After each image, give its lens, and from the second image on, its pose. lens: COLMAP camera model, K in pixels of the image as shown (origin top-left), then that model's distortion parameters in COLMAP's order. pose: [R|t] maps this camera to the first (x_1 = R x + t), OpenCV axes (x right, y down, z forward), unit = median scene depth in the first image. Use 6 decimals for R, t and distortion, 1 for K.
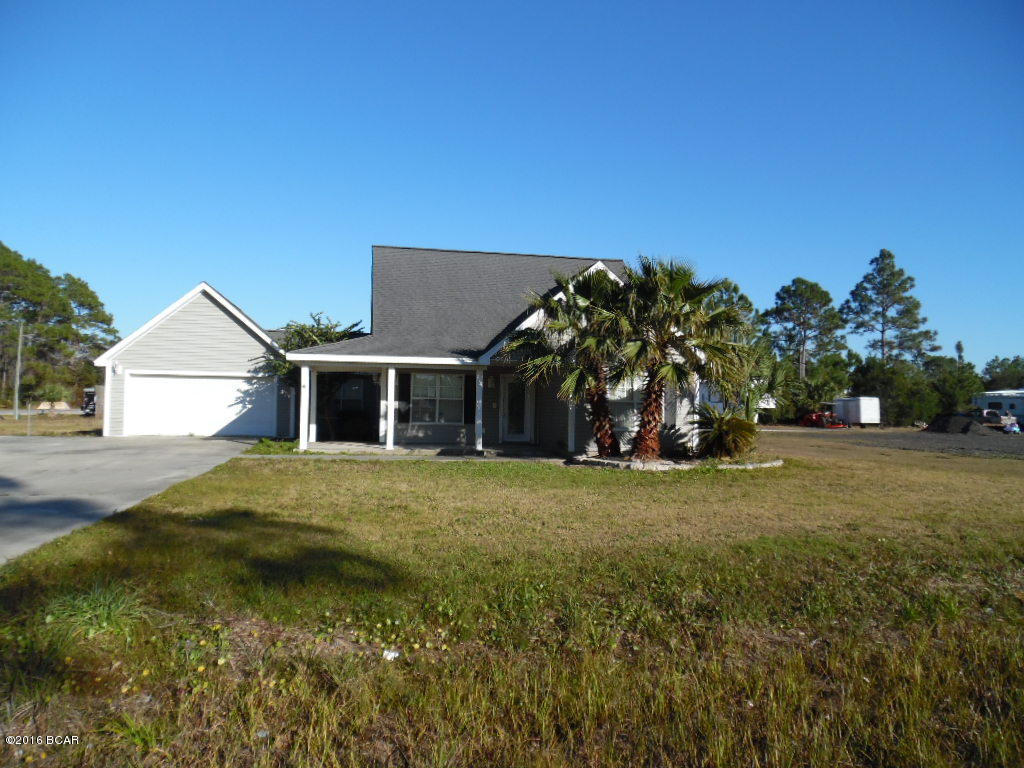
lens RADIAL K [[722.4, 0, 510.2], [0, 722.4, 385.0], [0, 0, 1]] dist [0.003311, -0.000456]
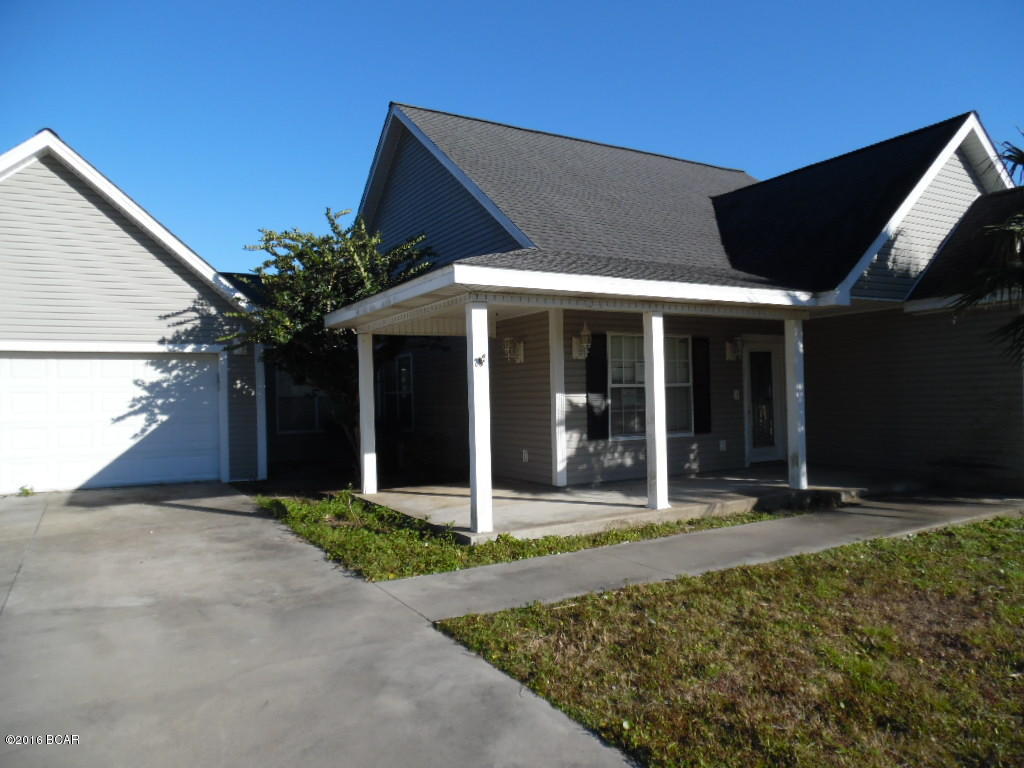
lens RADIAL K [[722.4, 0, 513.8], [0, 722.4, 383.1], [0, 0, 1]] dist [0.003311, -0.000456]
pose [[0.942836, -0.031125, 0.331799, -0.306444], [0.026781, 0.999485, 0.017658, 0.005539], [-0.332178, -0.007763, 0.943185, 0.501246]]
